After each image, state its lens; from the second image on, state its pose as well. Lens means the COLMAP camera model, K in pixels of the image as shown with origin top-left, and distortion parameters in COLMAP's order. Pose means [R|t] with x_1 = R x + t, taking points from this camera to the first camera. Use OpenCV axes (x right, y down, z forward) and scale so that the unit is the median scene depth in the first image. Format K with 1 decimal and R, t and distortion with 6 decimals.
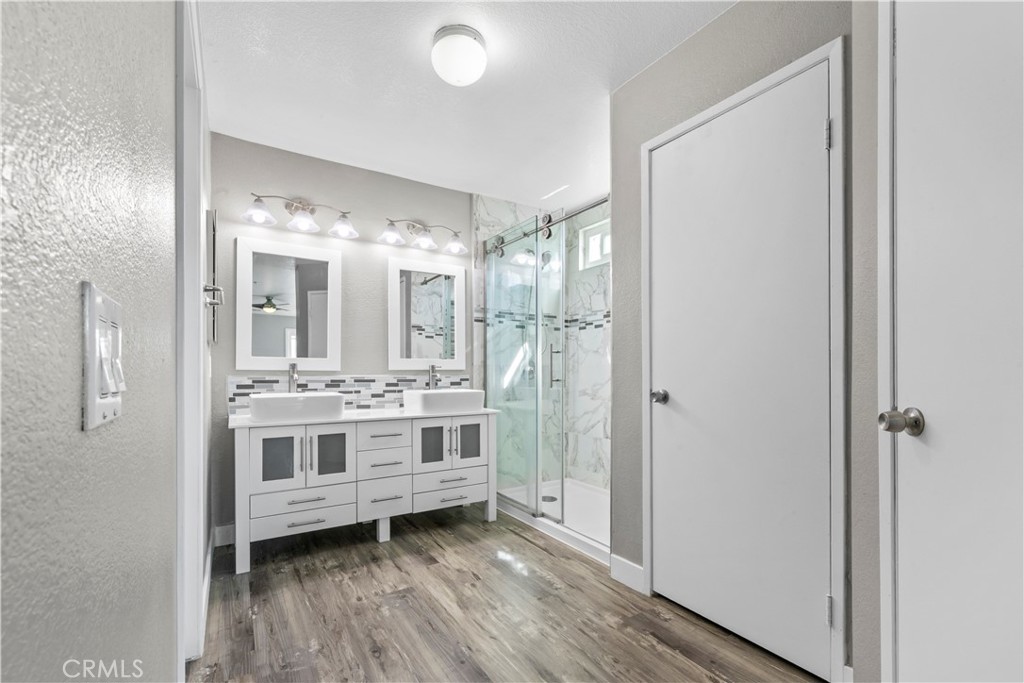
lens RADIAL K [[442.5, 0, 510.7], [0, 442.5, 372.9], [0, 0, 1]] dist [0.000006, 0.000271]
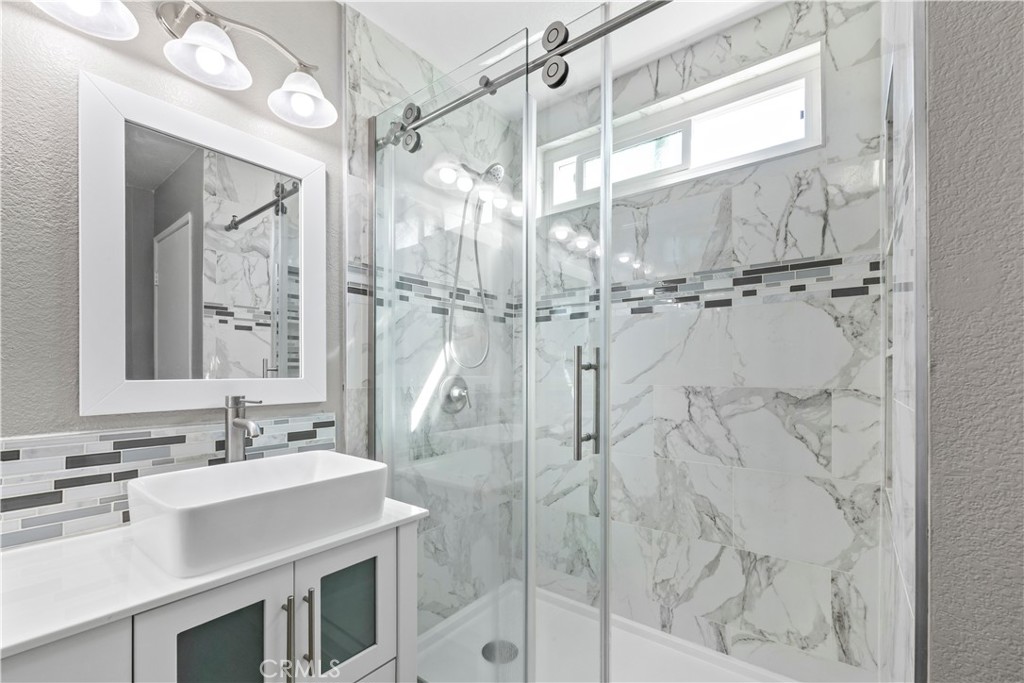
lens RADIAL K [[446.3, 0, 509.7], [0, 446.3, 369.2], [0, 0, 1]] dist [0.000473, 0.000208]
pose [[0.944941, 0.002380, 0.327233, -0.077272], [0.001433, 0.999934, -0.011410, -0.034210], [-0.327238, 0.011251, 0.944875, 0.539052]]
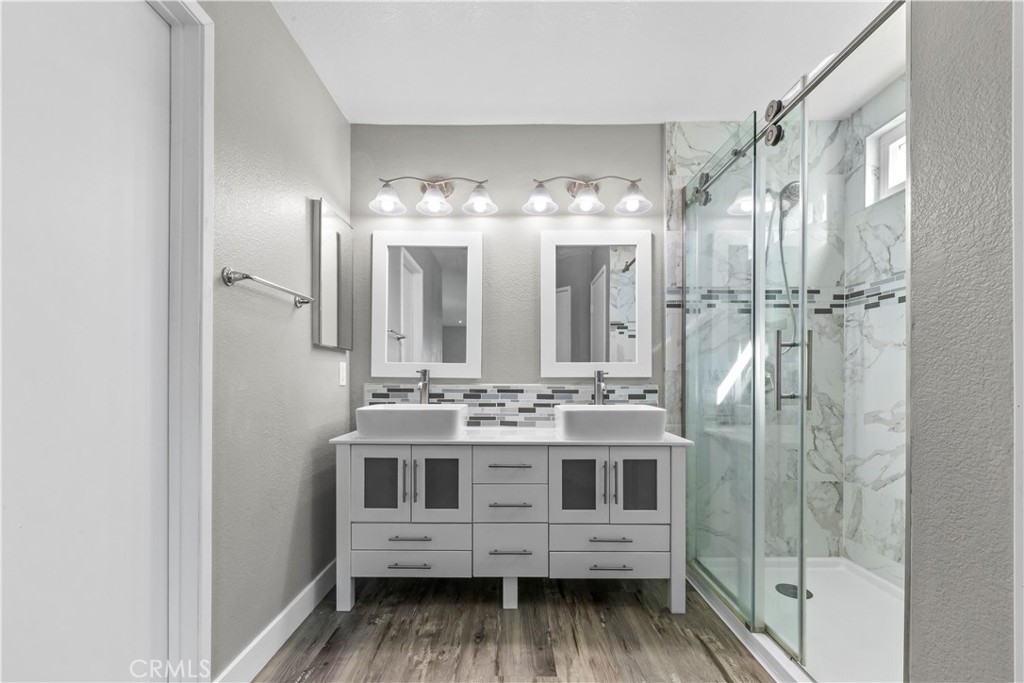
lens RADIAL K [[446.4, 0, 509.2], [0, 446.4, 379.7], [0, 0, 1]] dist [0.000541, 0.000373]
pose [[0.840106, 0.004447, -0.542404, 0.092886], [-0.005595, 0.999984, -0.000467, -0.002002], [0.542394, 0.003427, 0.840117, 0.290702]]
